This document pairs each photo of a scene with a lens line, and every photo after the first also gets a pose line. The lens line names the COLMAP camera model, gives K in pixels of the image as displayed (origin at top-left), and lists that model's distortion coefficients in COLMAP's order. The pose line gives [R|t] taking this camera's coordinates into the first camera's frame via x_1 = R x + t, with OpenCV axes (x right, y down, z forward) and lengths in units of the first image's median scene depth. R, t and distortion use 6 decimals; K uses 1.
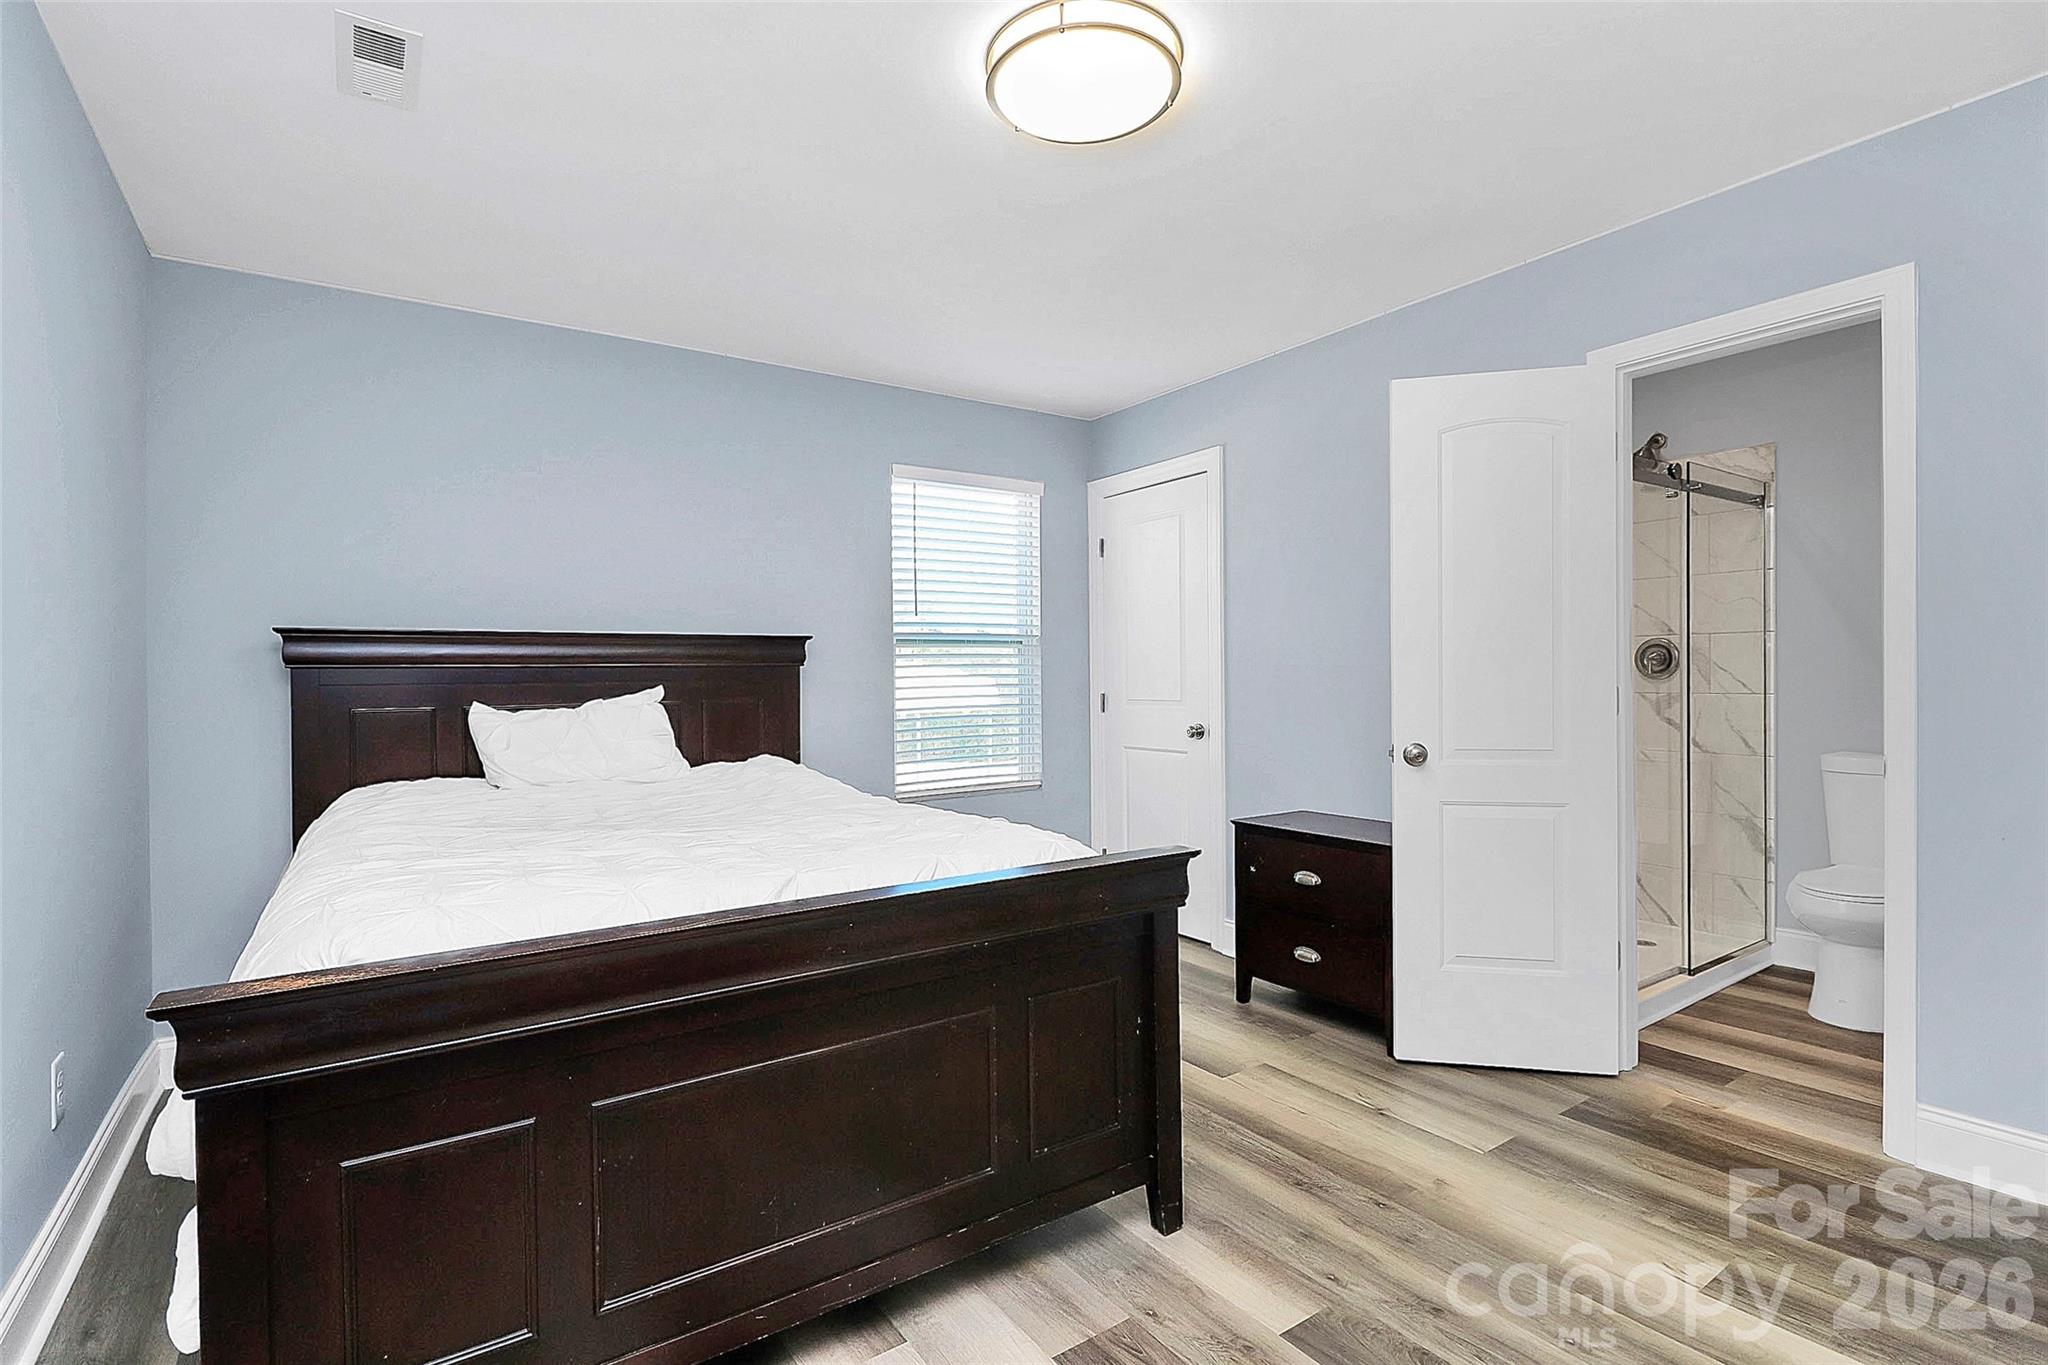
lens RADIAL K [[967.1, 0, 1024.3], [0, 967.1, 674.4], [0, 0, 1]] dist [-0.002354, -0.000590]
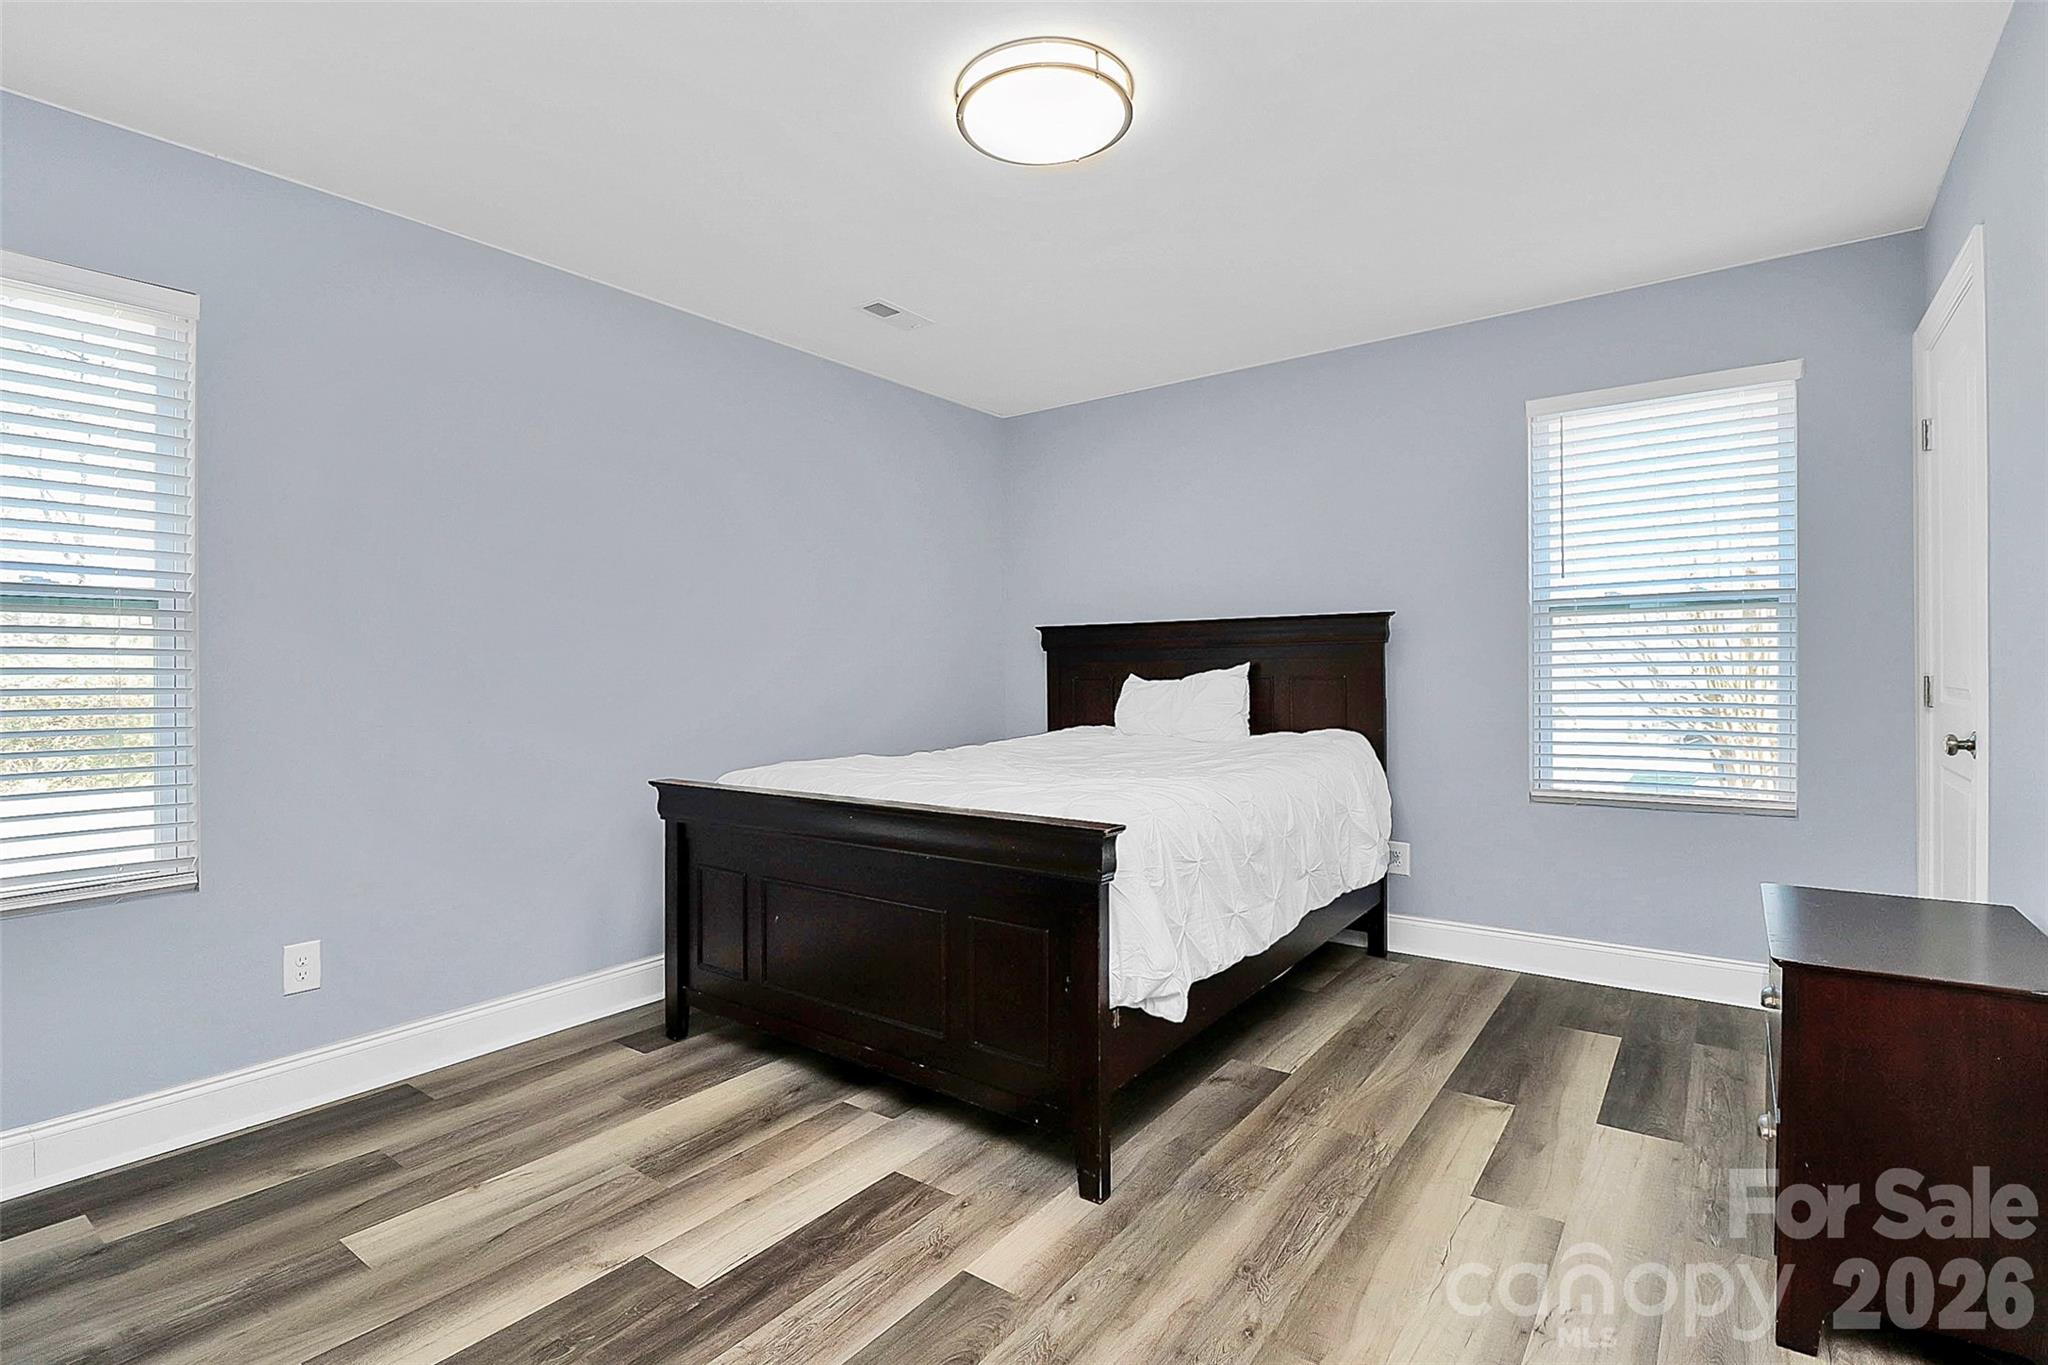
lens RADIAL K [[967.1, 0, 1019.2], [0, 967.1, 672.8], [0, 0, 1]] dist [-0.002354, -0.000590]
pose [[0.318442, 0.011488, -0.947873, 0.581468], [0.008944, 0.999846, 0.015123, 0.004094], [0.947900, -0.013294, 0.318291, 0.328648]]
